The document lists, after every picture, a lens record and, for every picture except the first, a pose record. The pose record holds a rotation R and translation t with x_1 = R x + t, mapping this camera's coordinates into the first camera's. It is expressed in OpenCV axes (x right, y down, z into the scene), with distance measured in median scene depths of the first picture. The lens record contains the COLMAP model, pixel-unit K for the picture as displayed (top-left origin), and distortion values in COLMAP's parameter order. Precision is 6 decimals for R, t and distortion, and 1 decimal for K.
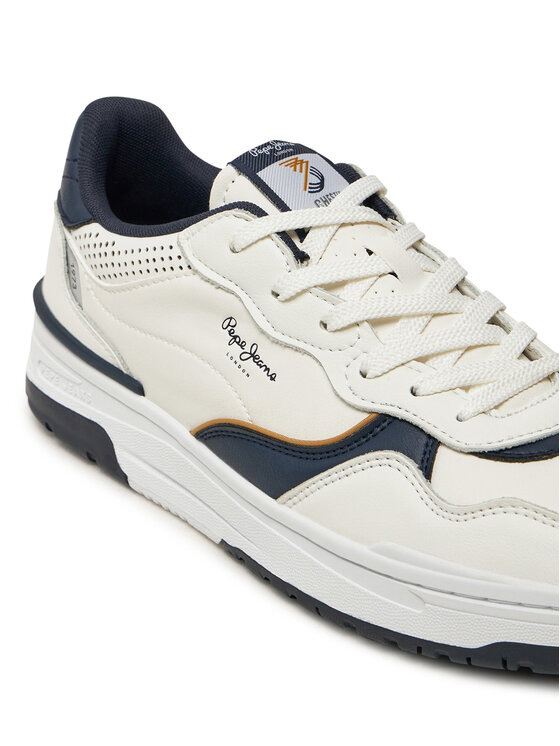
lens RADIAL K [[1907.5, 0, 282.4], [0, 1907.5, 374.0], [0, 0, 1]] dist [-0.010769, 0.000000]
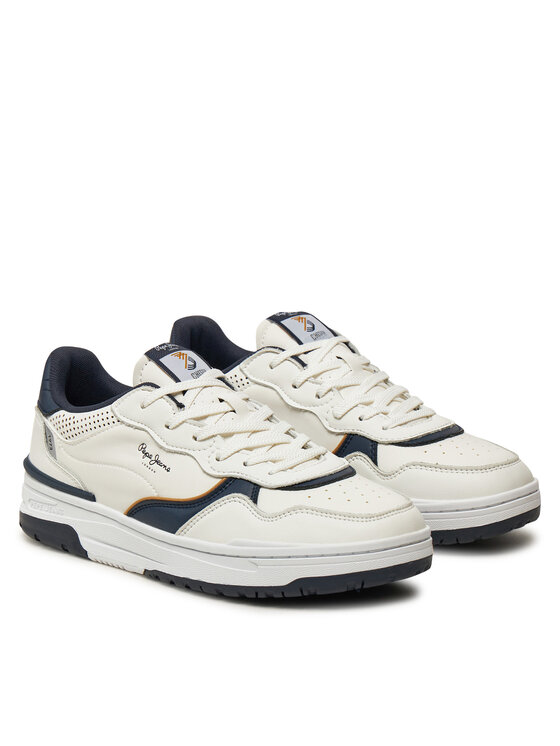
lens RADIAL K [[2018.8, 0, 279.8], [0, 2018.8, 372.8], [0, 0, 1]] dist [-0.357852, 0.000000]
pose [[0.995895, -0.051295, 0.074572, -0.037293], [0.068796, 0.964390, -0.255381, 0.401871], [-0.058817, 0.259463, 0.963960, -0.863000]]
